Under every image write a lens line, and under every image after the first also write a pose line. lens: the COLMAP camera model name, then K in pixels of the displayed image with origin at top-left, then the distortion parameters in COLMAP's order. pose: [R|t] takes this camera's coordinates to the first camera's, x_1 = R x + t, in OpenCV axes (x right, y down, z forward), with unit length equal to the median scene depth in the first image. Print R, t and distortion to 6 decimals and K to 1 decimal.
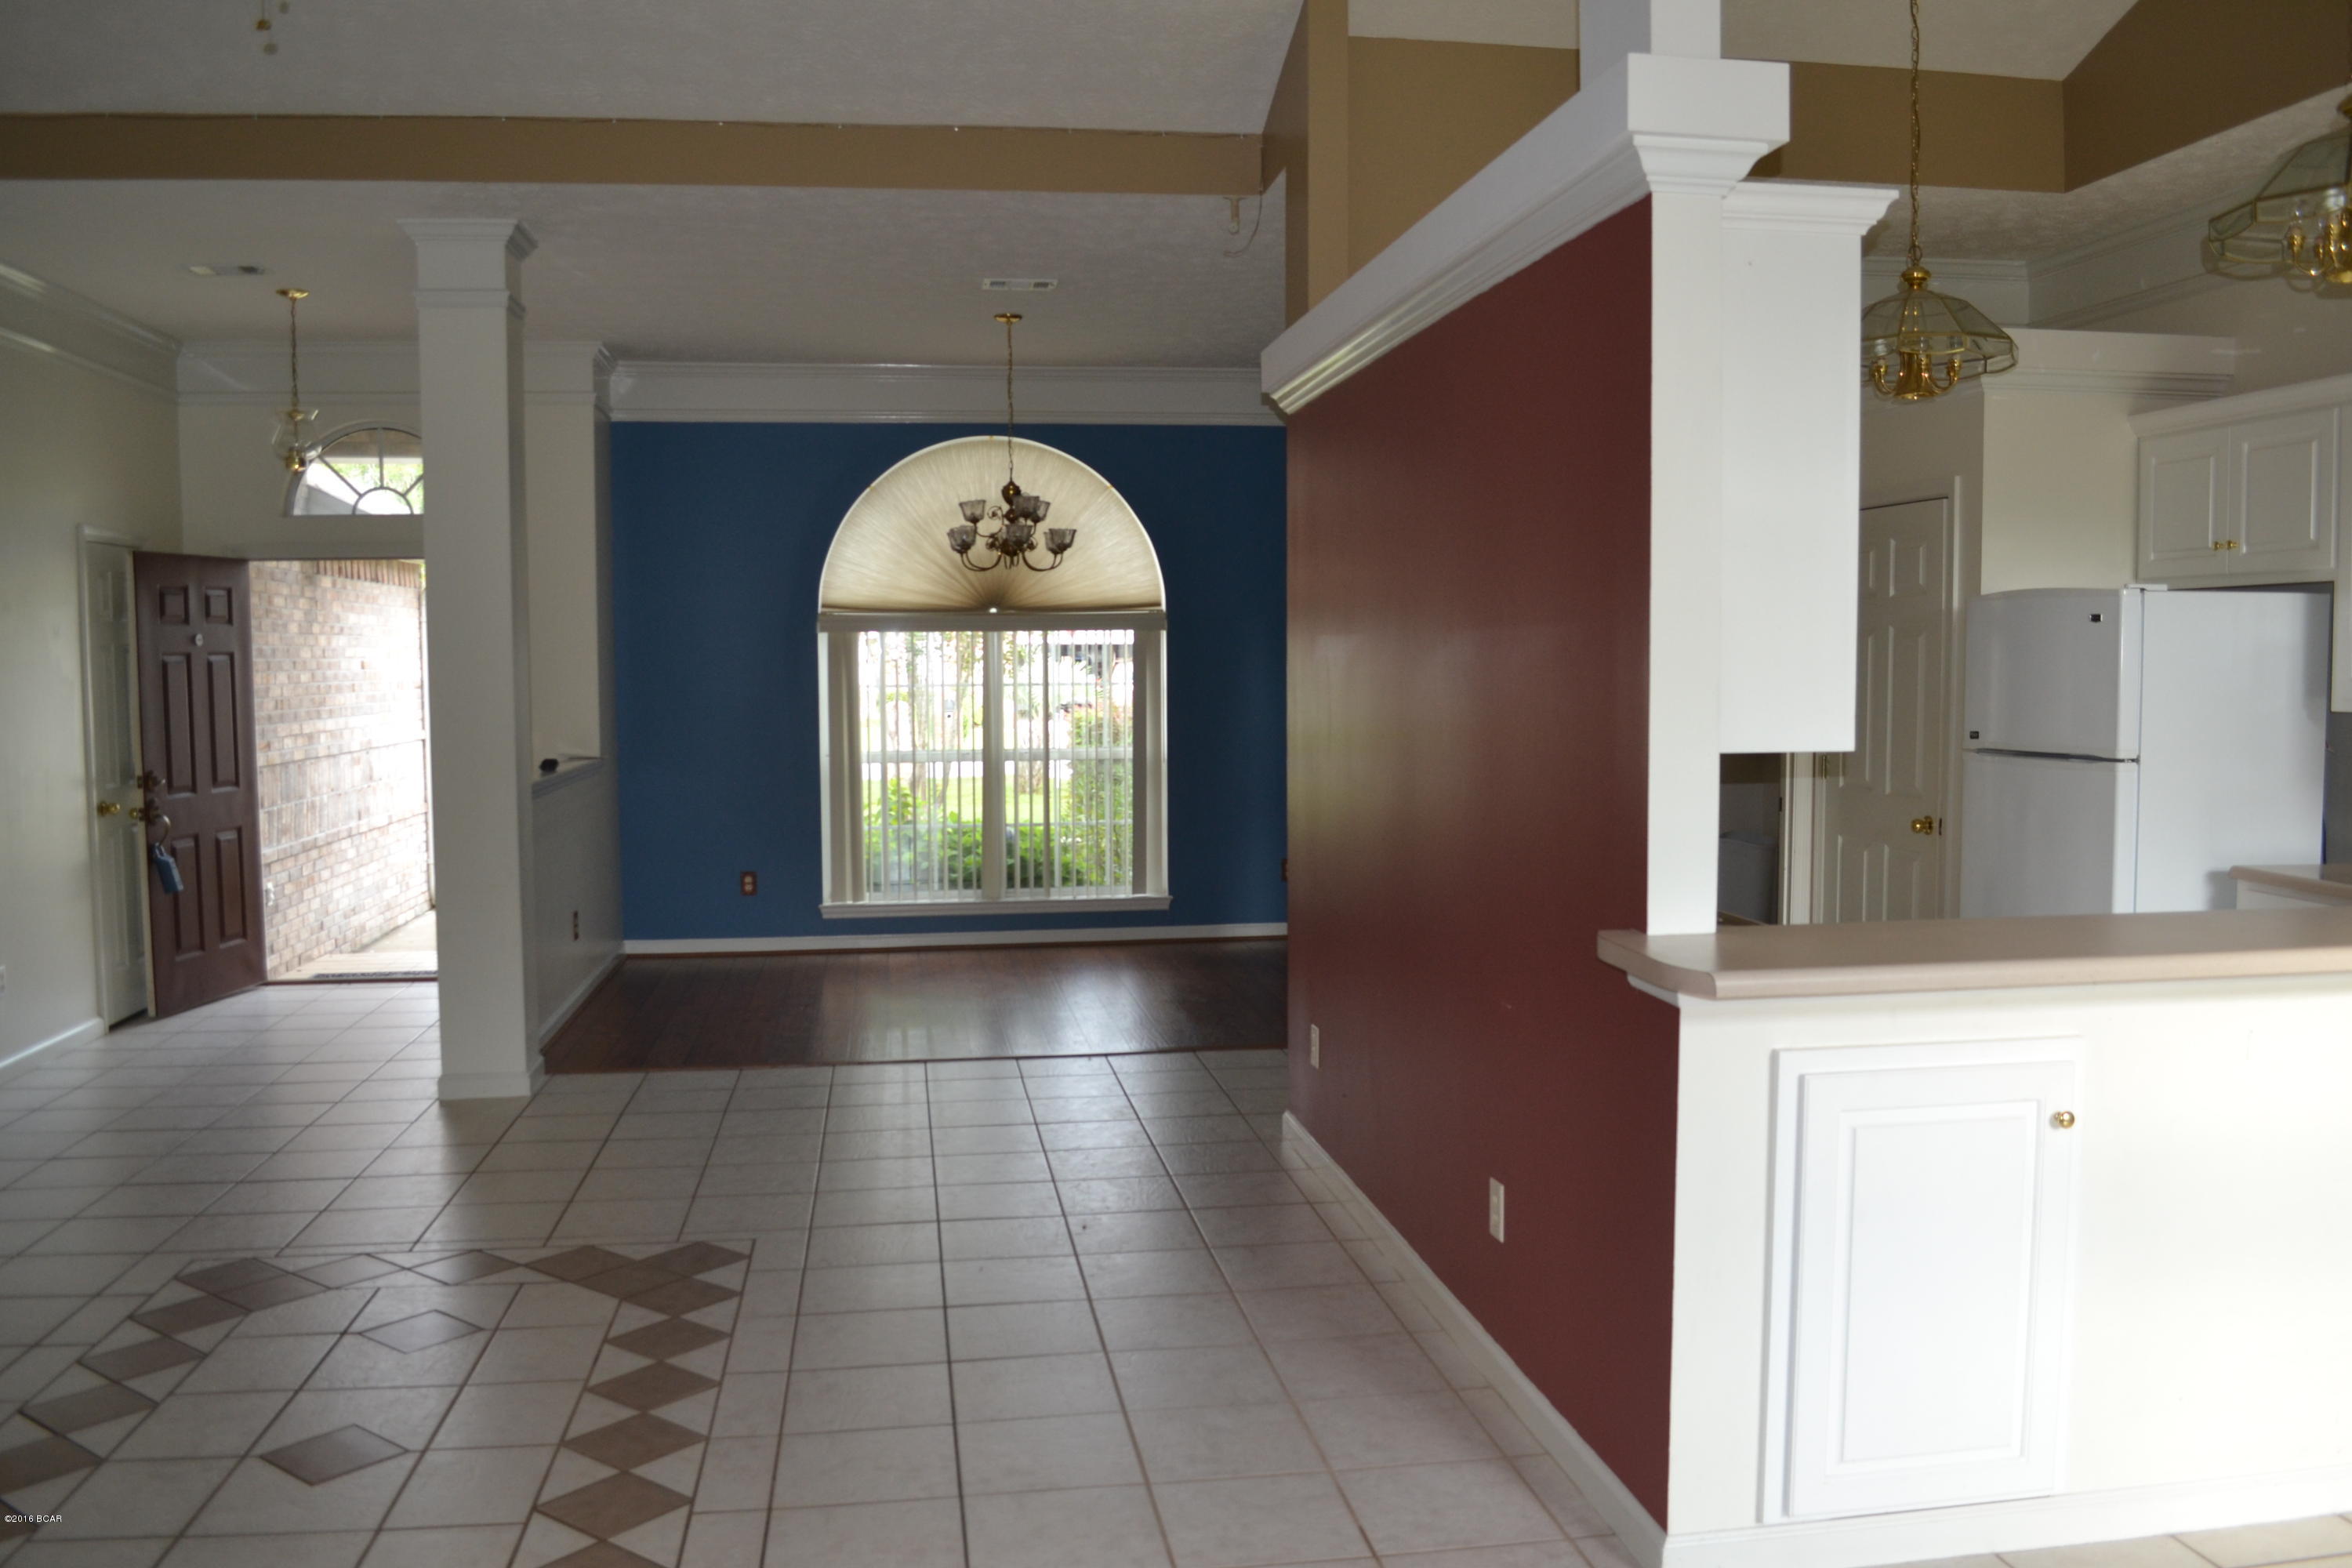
lens RADIAL K [[1878.0, 0, 1176.0], [0, 1878.0, 784.0], [0, 0, 1]] dist [-0.080350, 0.005194]
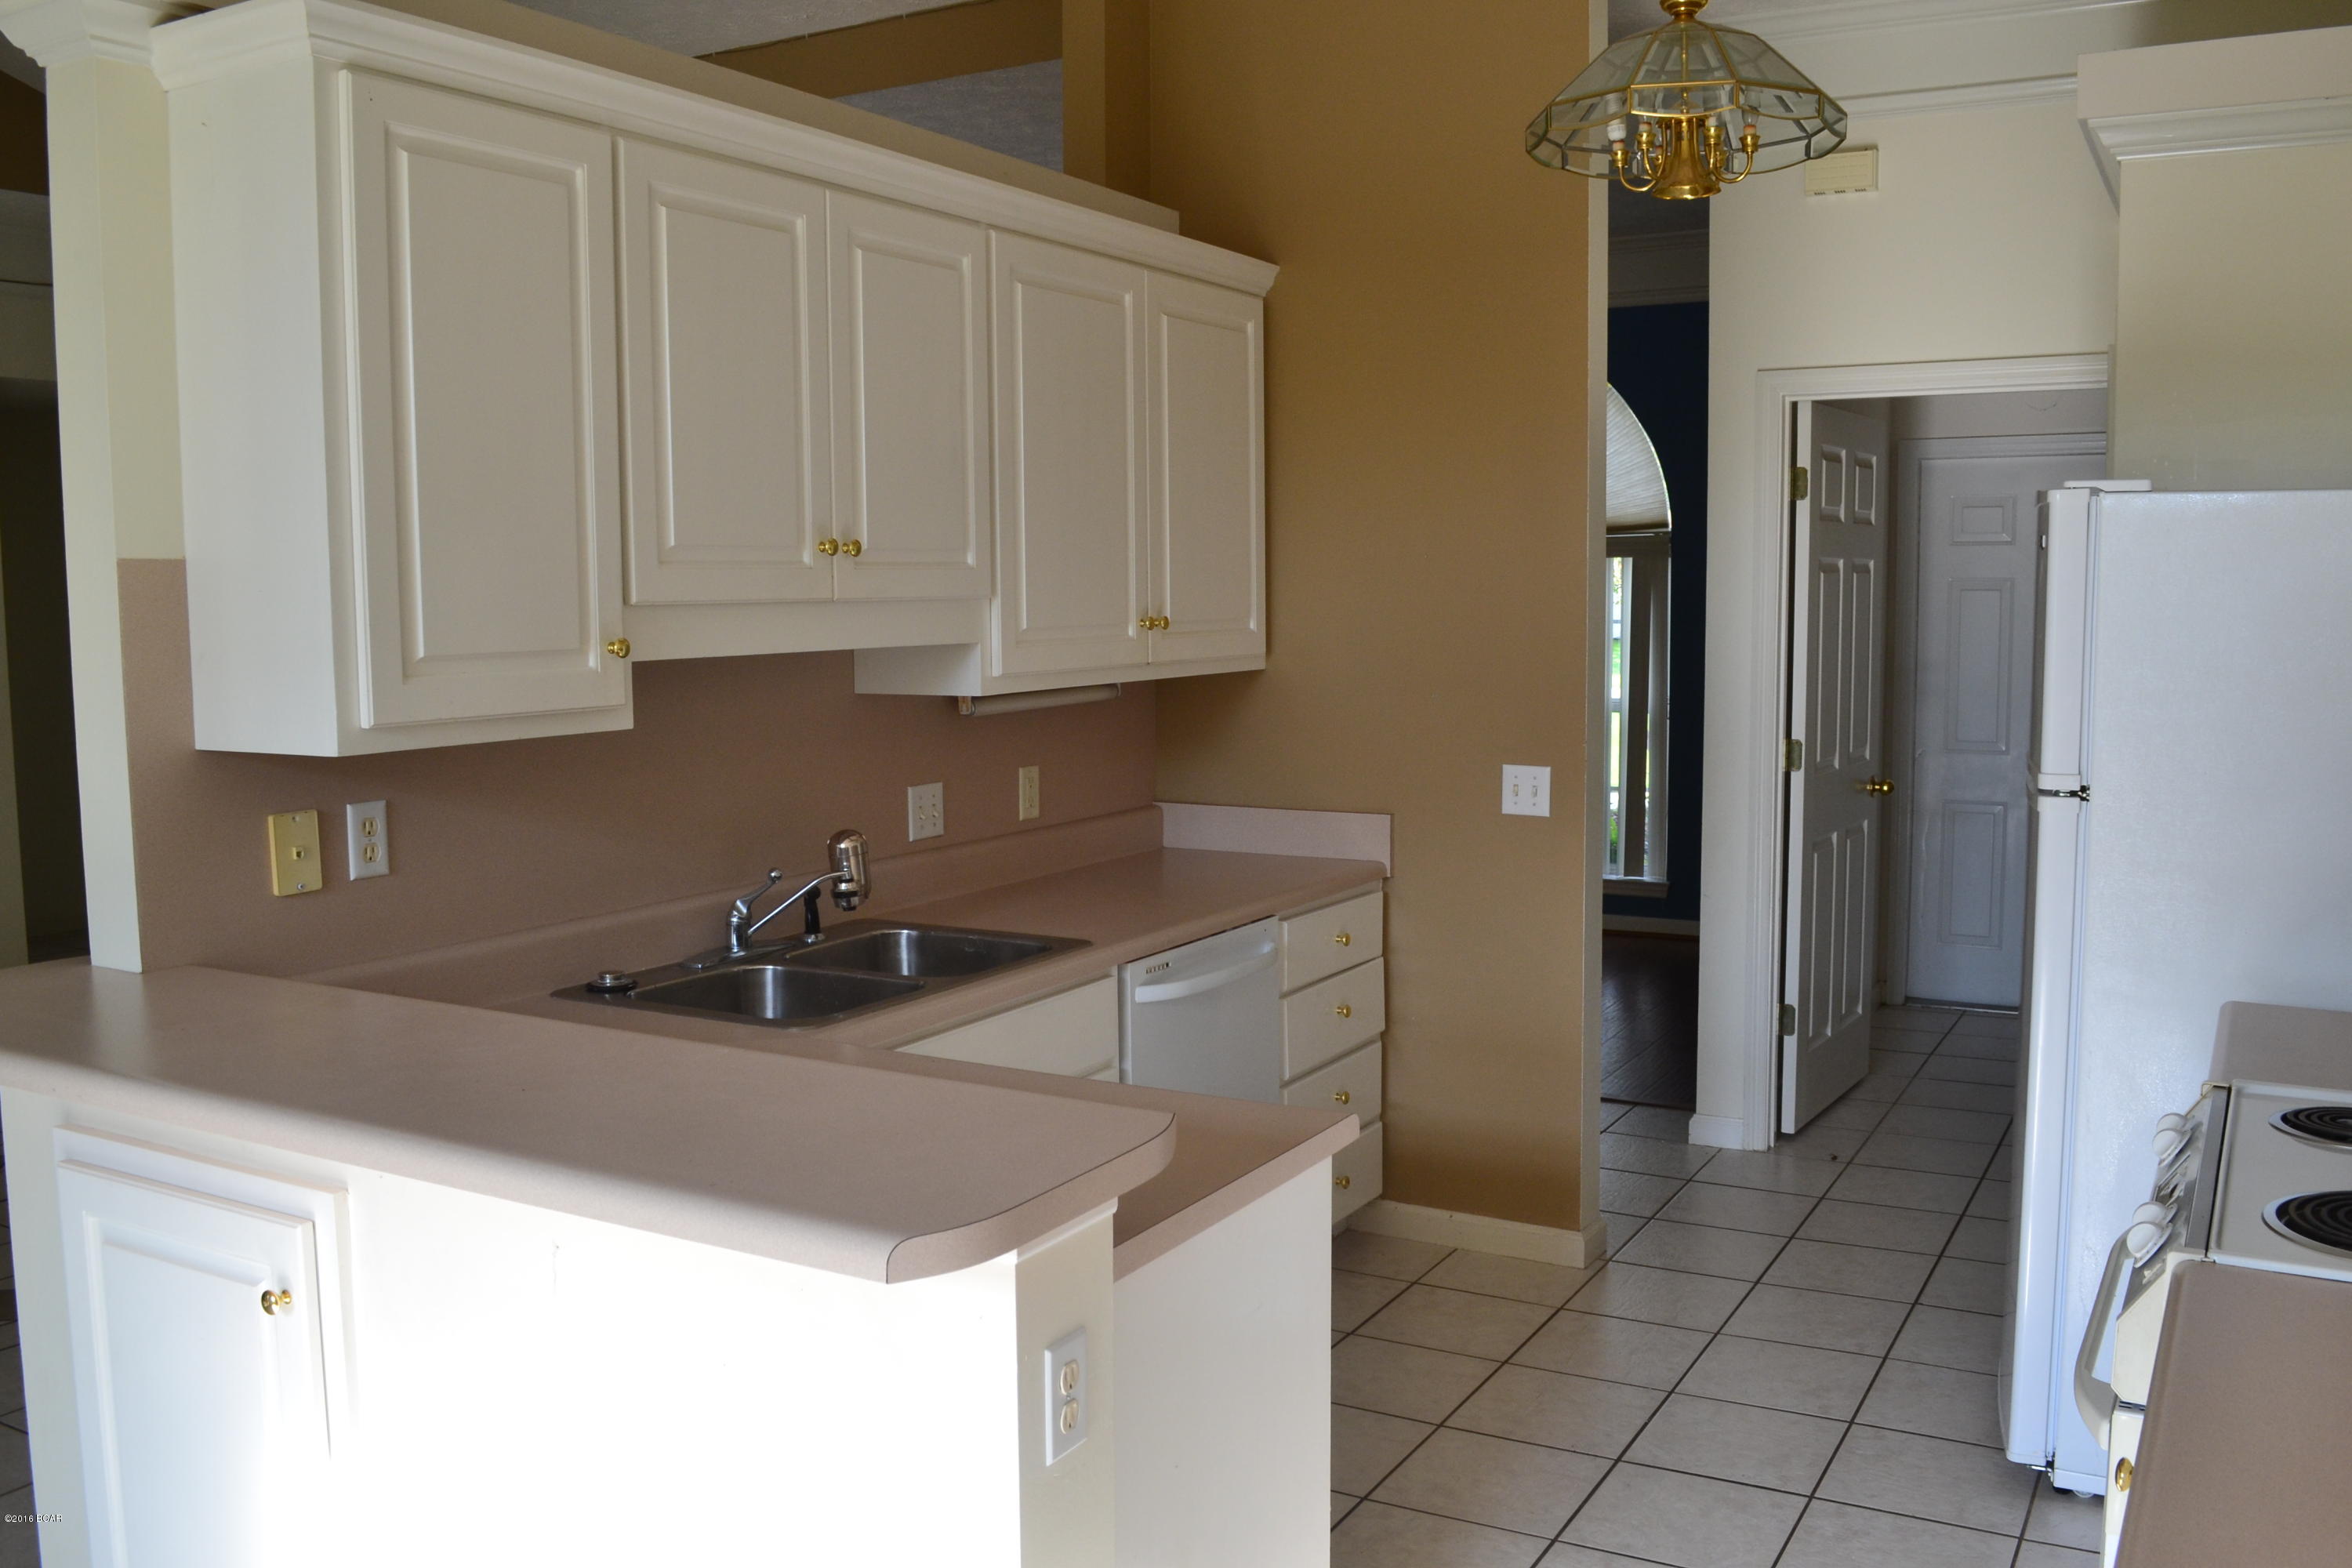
lens RADIAL K [[1994.0, 0, 1176.0], [0, 1994.0, 784.0], [0, 0, 1]] dist [-0.077405, 0.003090]
pose [[0.784933, 0.062222, -0.616448, 0.433292], [-0.038724, 0.997926, 0.051419, -0.023247], [0.618369, -0.016489, 0.785715, 0.227765]]
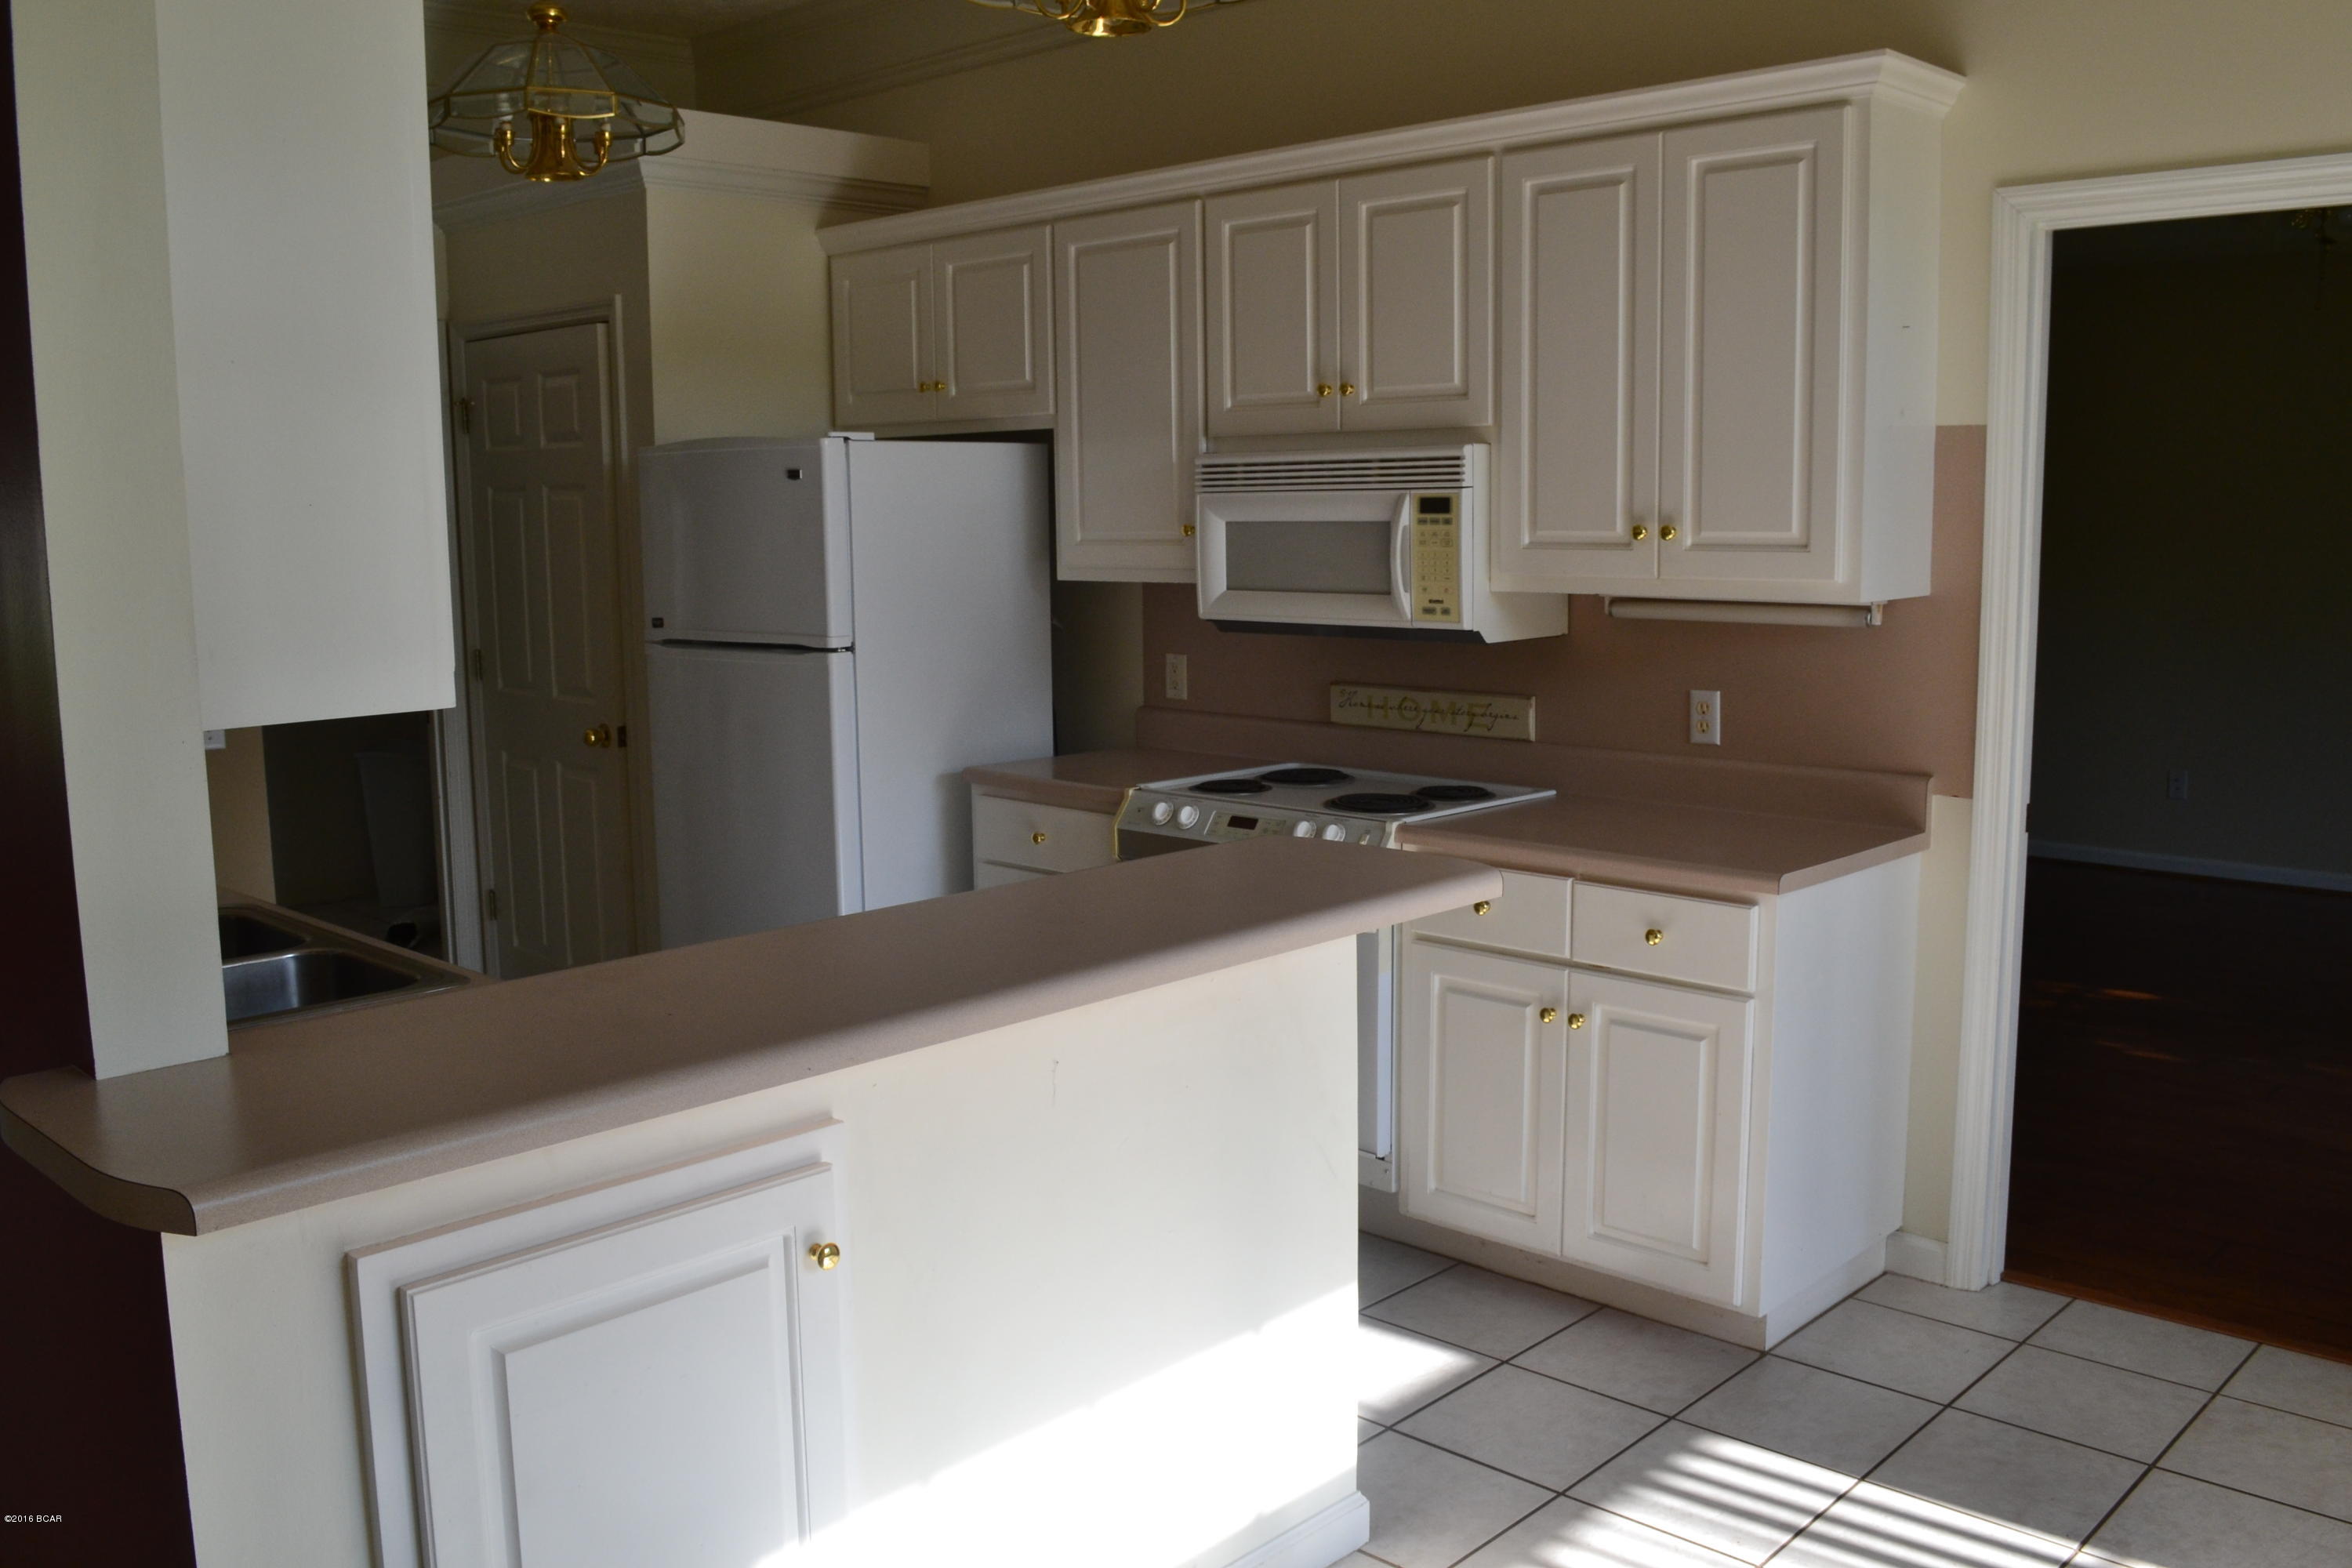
lens RADIAL K [[1994.0, 0, 1176.0], [0, 1994.0, 784.0], [0, 0, 1]] dist [-0.077405, 0.003090]
pose [[0.791039, -0.091052, 0.604952, 0.061051], [0.048685, 0.995095, 0.086113, -0.014237], [-0.609826, -0.038667, 0.791592, 0.132570]]
